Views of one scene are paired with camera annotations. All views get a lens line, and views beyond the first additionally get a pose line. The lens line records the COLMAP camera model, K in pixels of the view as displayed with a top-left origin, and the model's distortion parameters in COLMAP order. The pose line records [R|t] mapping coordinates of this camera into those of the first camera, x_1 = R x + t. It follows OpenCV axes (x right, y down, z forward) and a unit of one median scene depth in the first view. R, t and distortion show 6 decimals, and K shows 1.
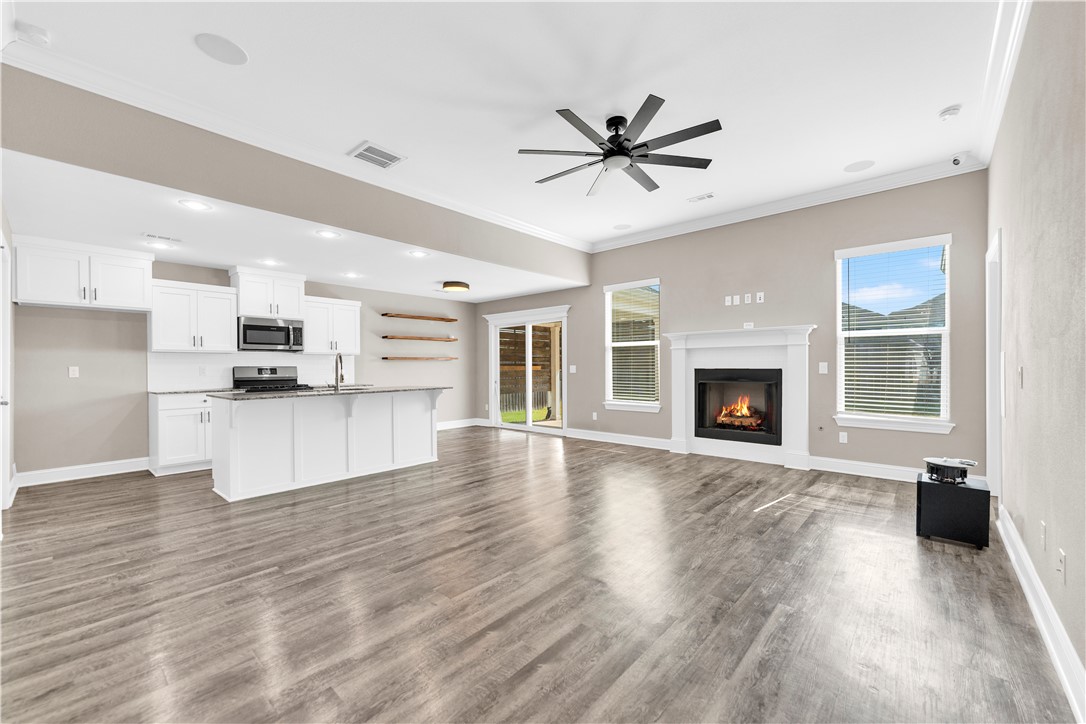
lens RADIAL K [[443.2, 0, 537.0], [0, 443.2, 368.4], [0, 0, 1]] dist [0.003954, -0.001091]
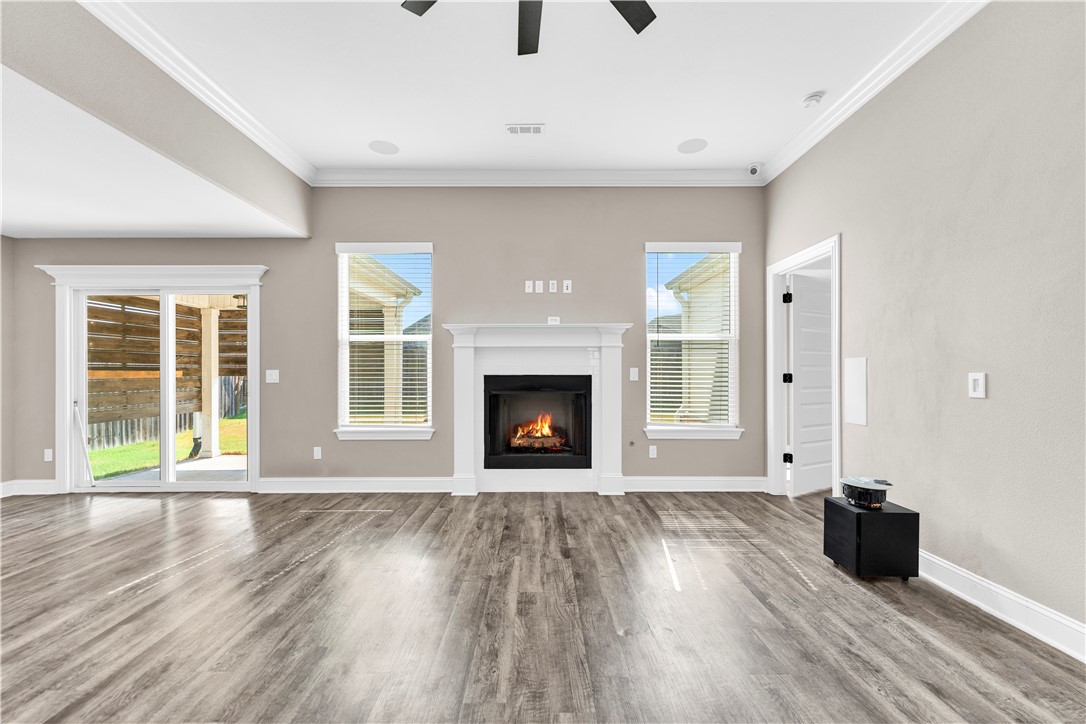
lens RADIAL K [[443.2, 0, 547.0], [0, 443.2, 371.3], [0, 0, 1]] dist [0.003954, -0.001091]
pose [[0.735562, 0.003062, 0.677450, -0.062132], [0.001174, 0.999983, -0.005795, -0.001474], [-0.677456, 0.005059, 0.735546, 0.402749]]
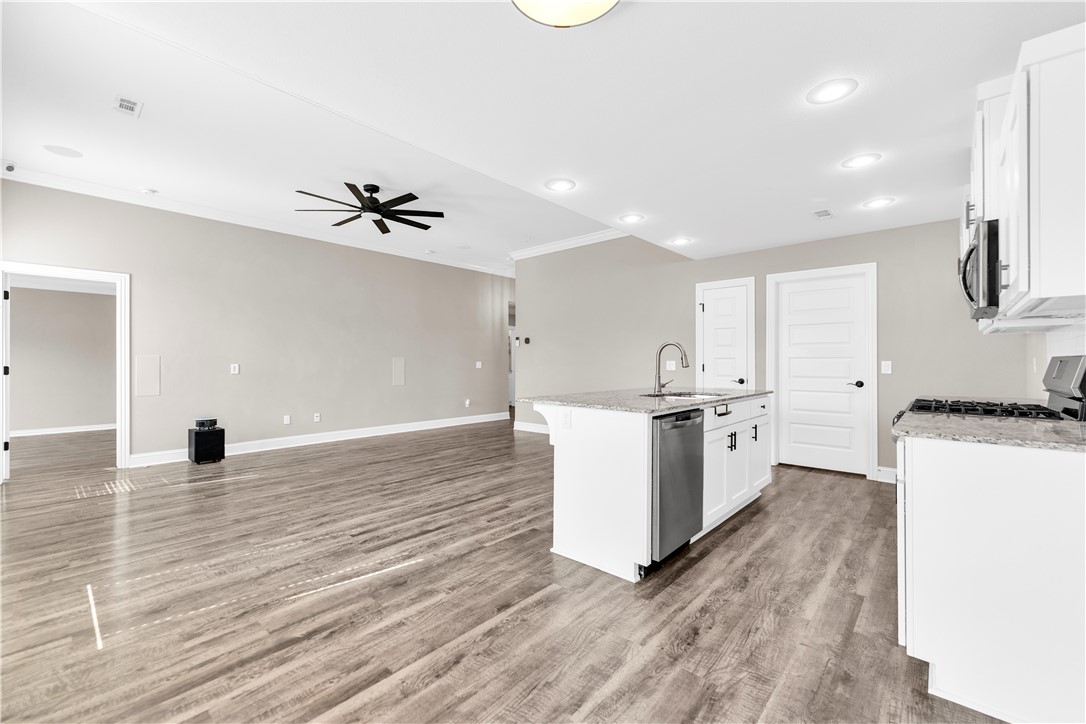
lens RADIAL K [[443.2, 0, 534.8], [0, 443.2, 359.9], [0, 0, 1]] dist [0.003954, -0.001091]
pose [[-0.999976, 0.006807, 0.001557, -0.195657], [0.006801, 0.999970, -0.003744, -0.003136], [-0.001582, -0.003733, -0.999992, 1.419981]]
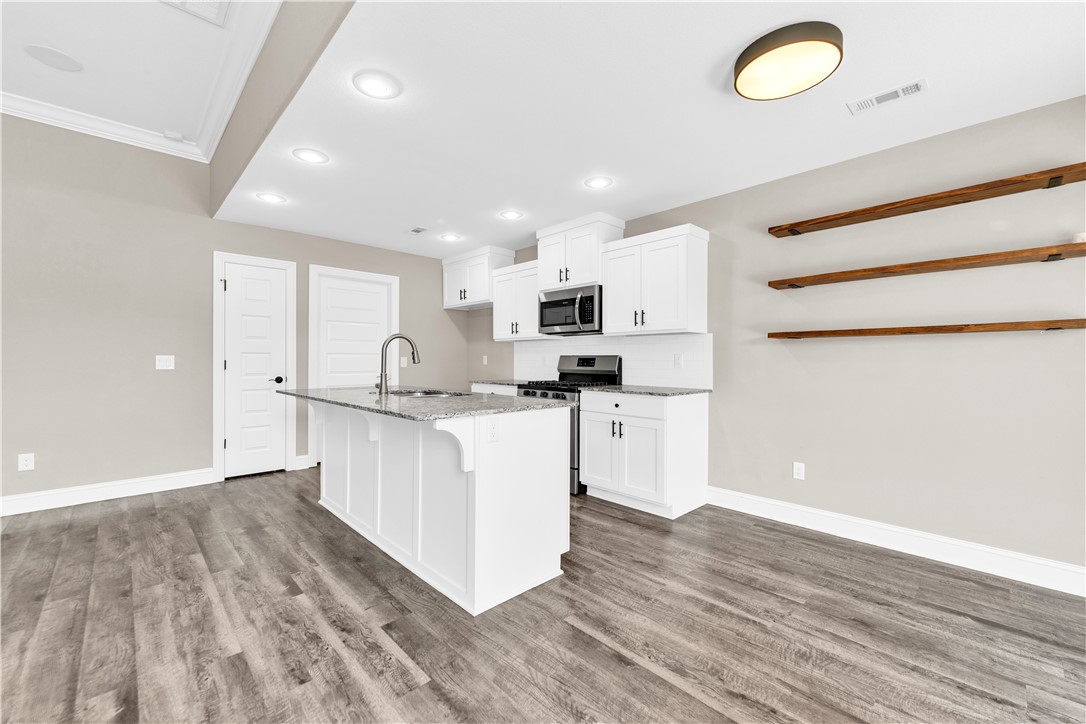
lens RADIAL K [[443.2, 0, 534.4], [0, 443.2, 359.8], [0, 0, 1]] dist [0.003954, -0.001091]
pose [[-0.076217, 0.006489, -0.997070, 0.125326], [-0.003731, 0.999970, 0.006793, -0.002372], [0.997084, 0.004238, -0.076191, 1.021822]]
